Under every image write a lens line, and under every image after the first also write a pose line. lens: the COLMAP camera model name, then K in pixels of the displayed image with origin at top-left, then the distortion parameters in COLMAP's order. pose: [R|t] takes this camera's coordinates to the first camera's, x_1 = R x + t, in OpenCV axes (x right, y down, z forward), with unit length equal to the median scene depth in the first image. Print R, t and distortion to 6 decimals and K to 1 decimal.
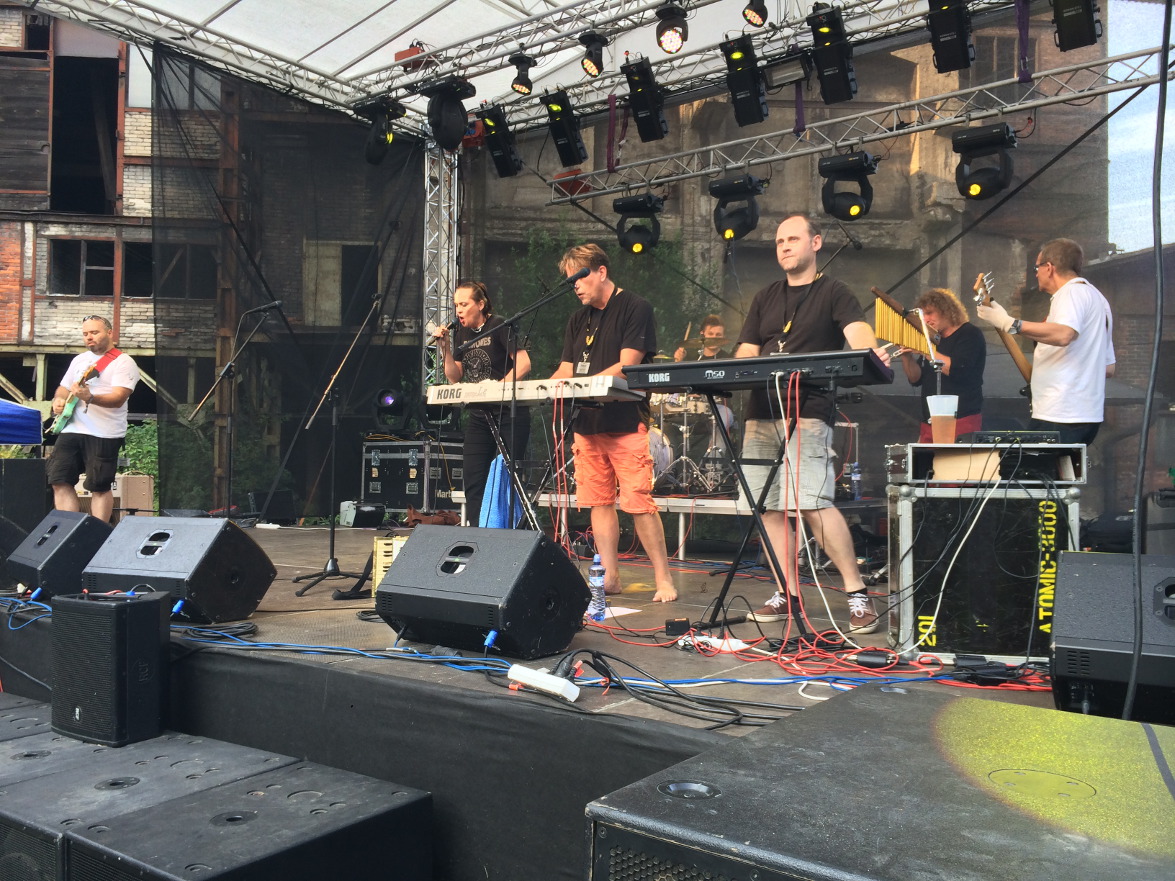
lens RADIAL K [[1012.4, 0, 584.1], [0, 1012.4, 439.5], [0, 0, 1]] dist [0.012288, 0.005608]
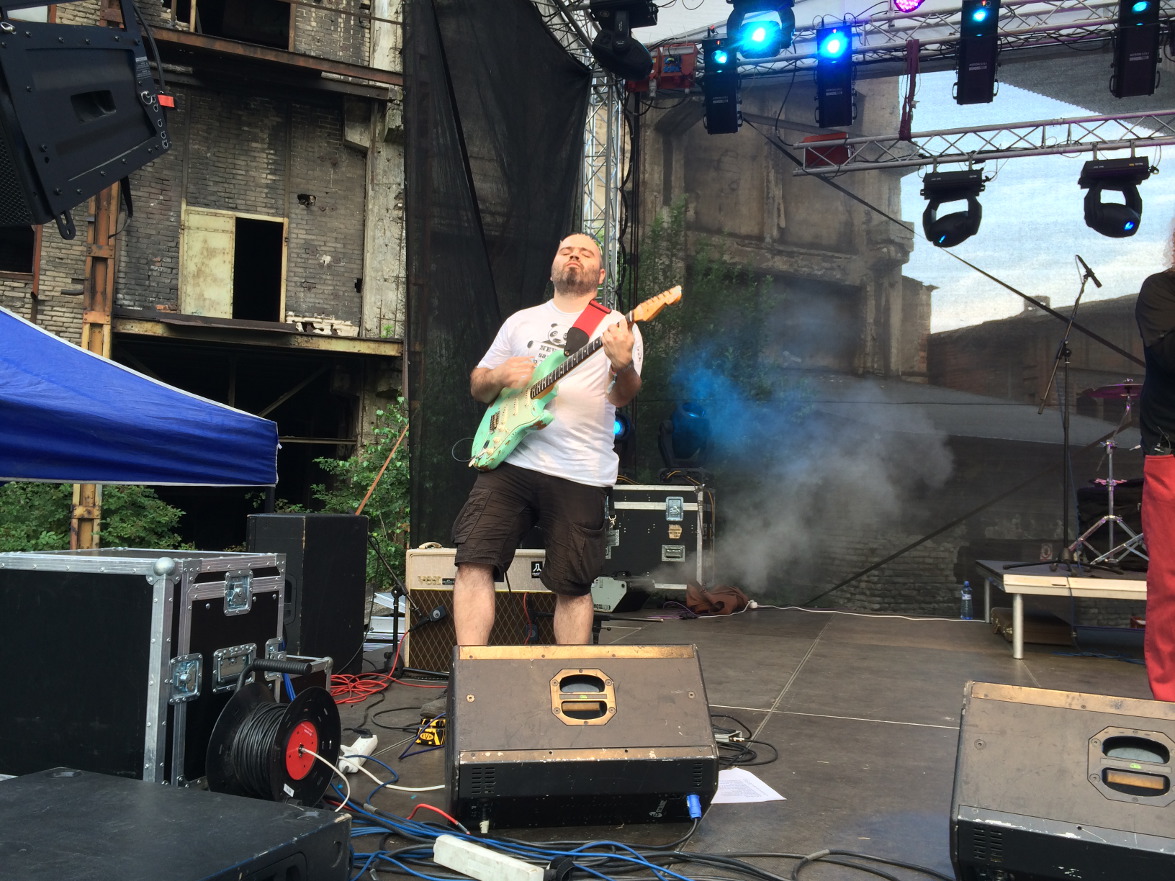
lens RADIAL K [[1012.4, 0, 589.7], [0, 1012.4, 442.9], [0, 0, 1]] dist [0.012288, 0.005608]
pose [[0.944179, 0.034442, 0.327628, -0.231599], [-0.025136, 0.999152, -0.032598, -0.001609], [-0.328473, 0.022543, 0.944244, 0.186116]]
